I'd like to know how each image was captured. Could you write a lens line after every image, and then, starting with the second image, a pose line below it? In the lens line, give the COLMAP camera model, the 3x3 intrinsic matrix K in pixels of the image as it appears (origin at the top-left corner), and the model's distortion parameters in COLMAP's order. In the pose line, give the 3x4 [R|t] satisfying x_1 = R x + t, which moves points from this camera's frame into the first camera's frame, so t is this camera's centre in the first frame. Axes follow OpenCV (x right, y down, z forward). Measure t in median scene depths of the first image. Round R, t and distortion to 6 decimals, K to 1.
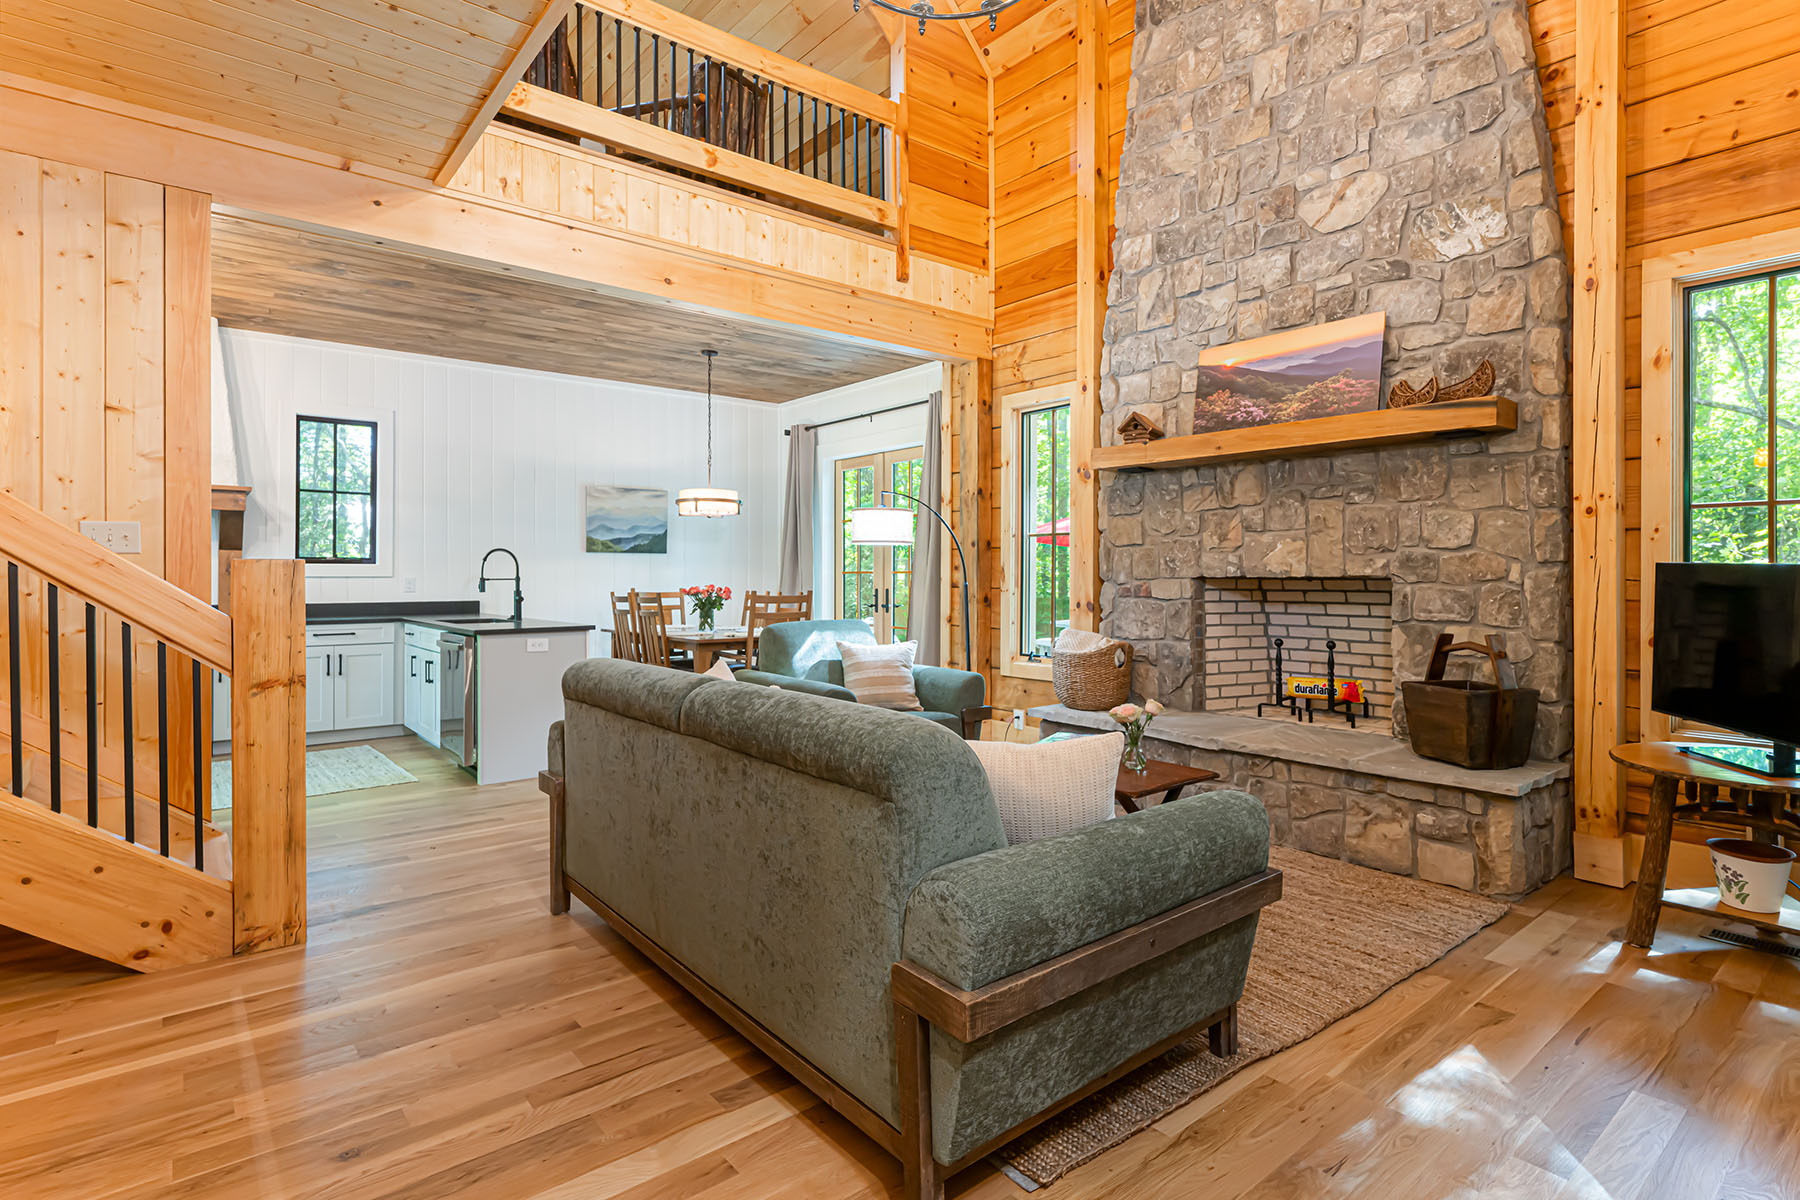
lens RADIAL K [[904.0, 0, 953.6], [0, 904.0, 577.2], [0, 0, 1]] dist [0.002569, -0.001202]
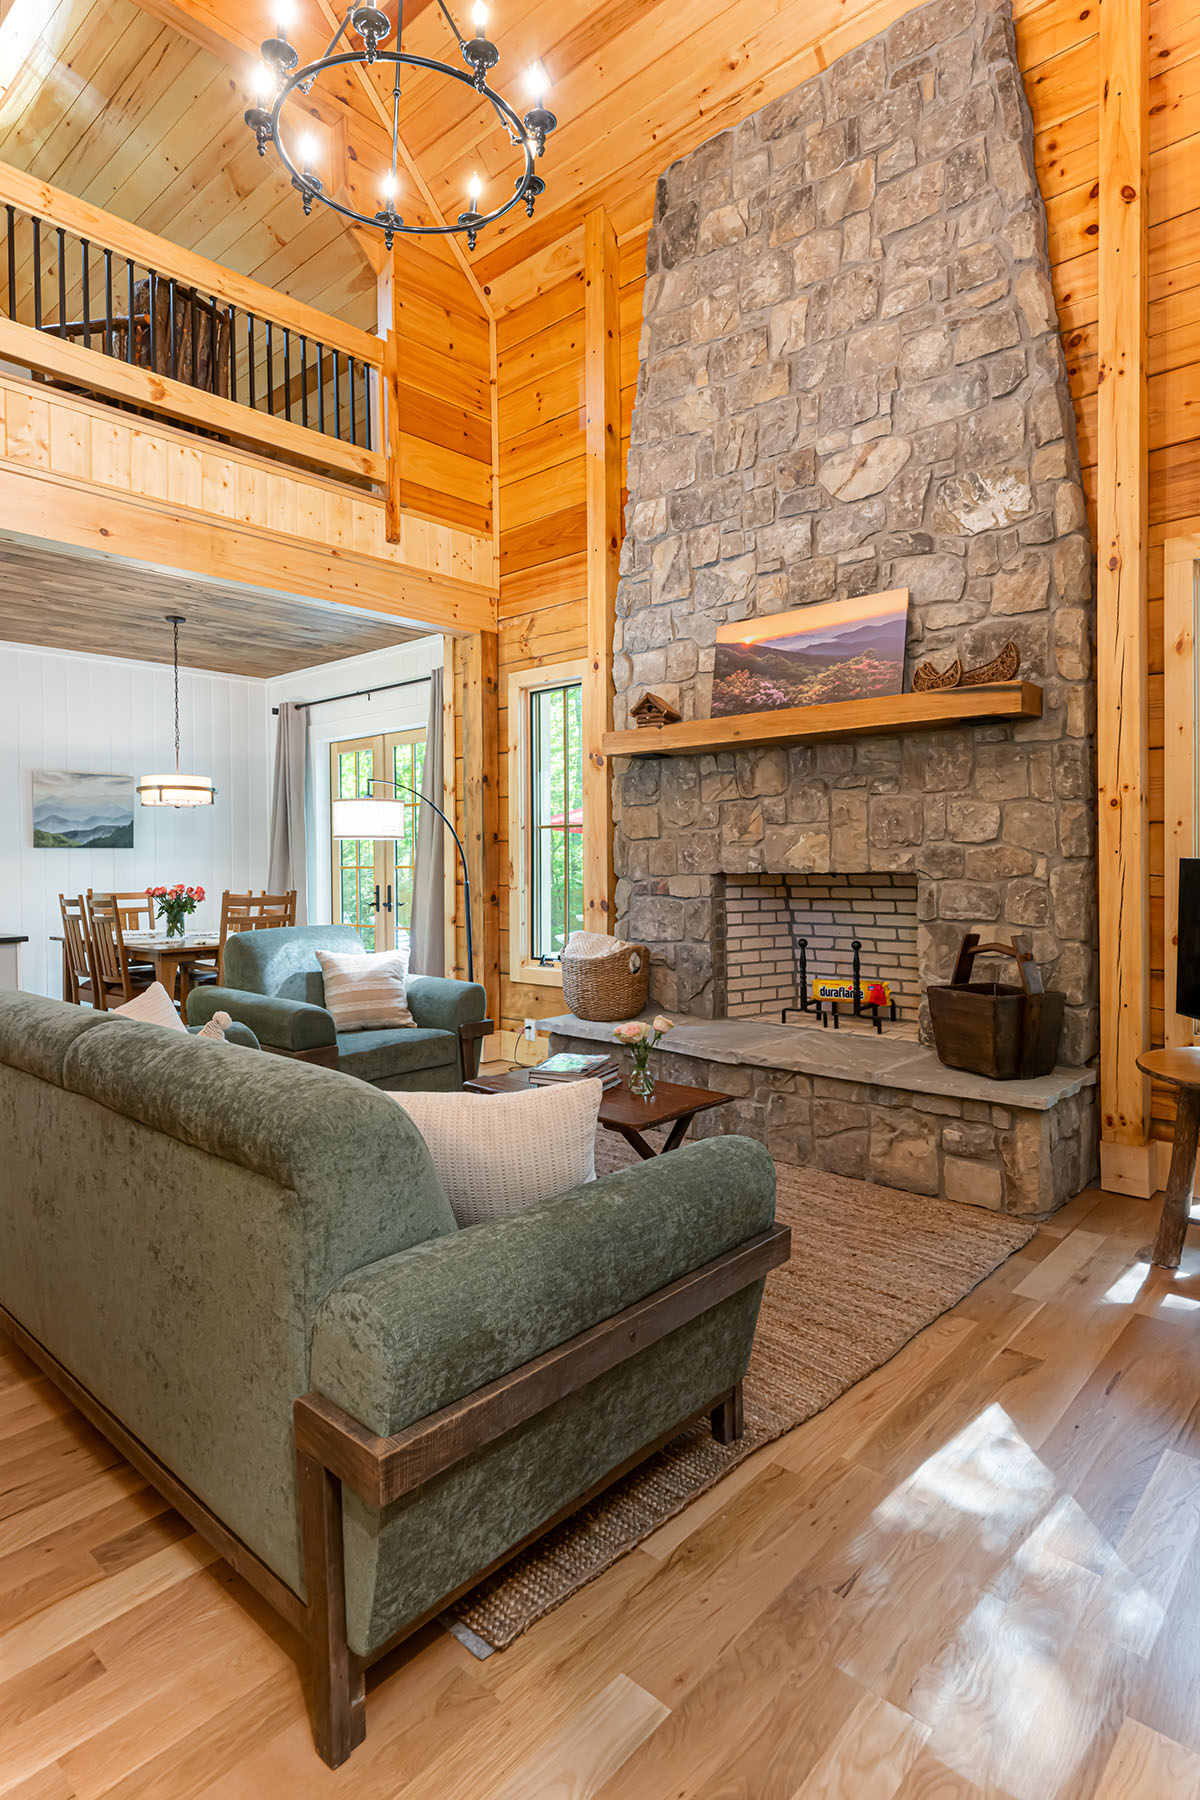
lens RADIAL K [[951.5, 0, 596.1], [0, 951.5, 872.5], [0, 0, 1]] dist [0.003967, -0.002151]
pose [[0.992921, -0.010366, 0.118326, 0.033068], [0.009472, 0.999922, 0.008120, -0.010238], [-0.118401, -0.006941, 0.992942, 0.053582]]
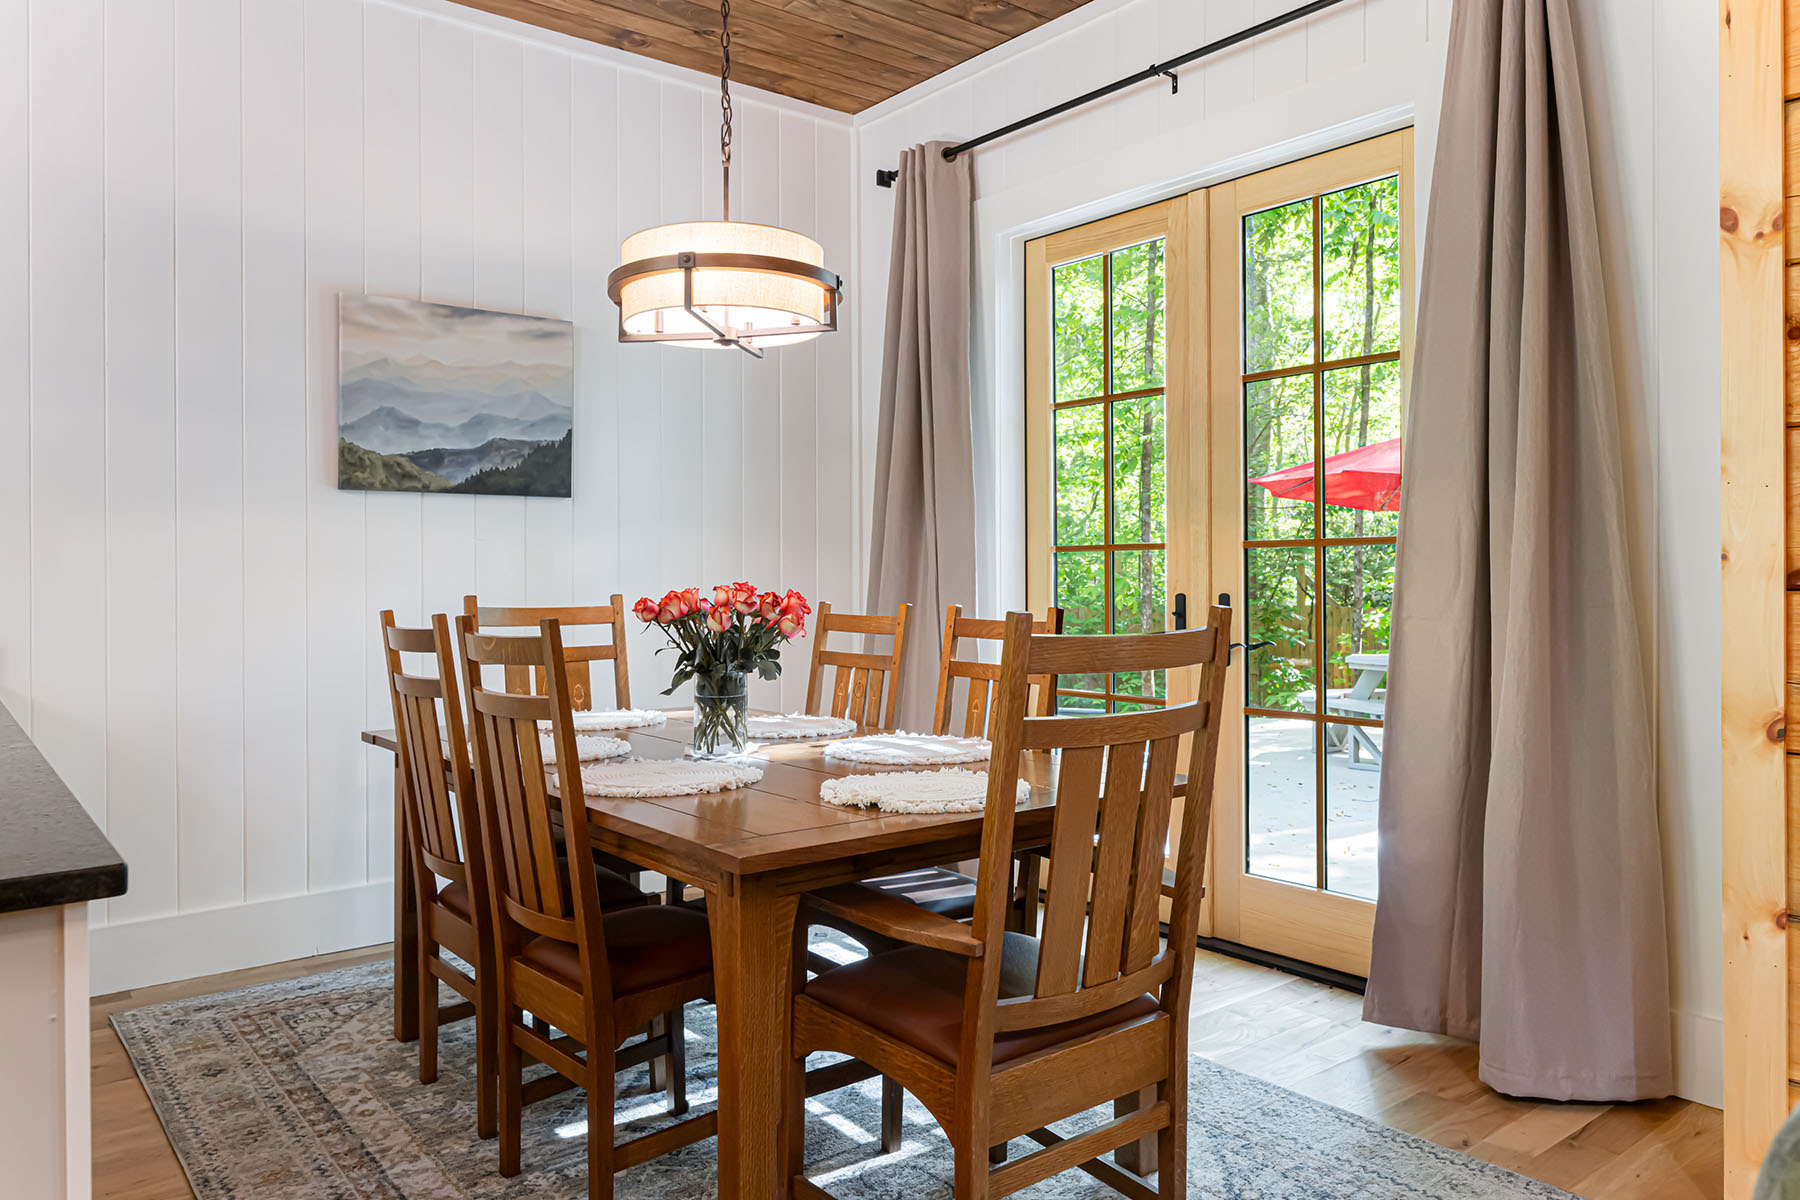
lens RADIAL K [[1217.6, 0, 881.7], [0, 1217.6, 582.7], [0, 0, 1]] dist [-0.002622, 0.002057]
pose [[0.998877, -0.003244, -0.047263, -0.303948], [0.003696, 0.999948, 0.009468, 0.006581], [0.047229, -0.009632, 0.998838, 0.928272]]
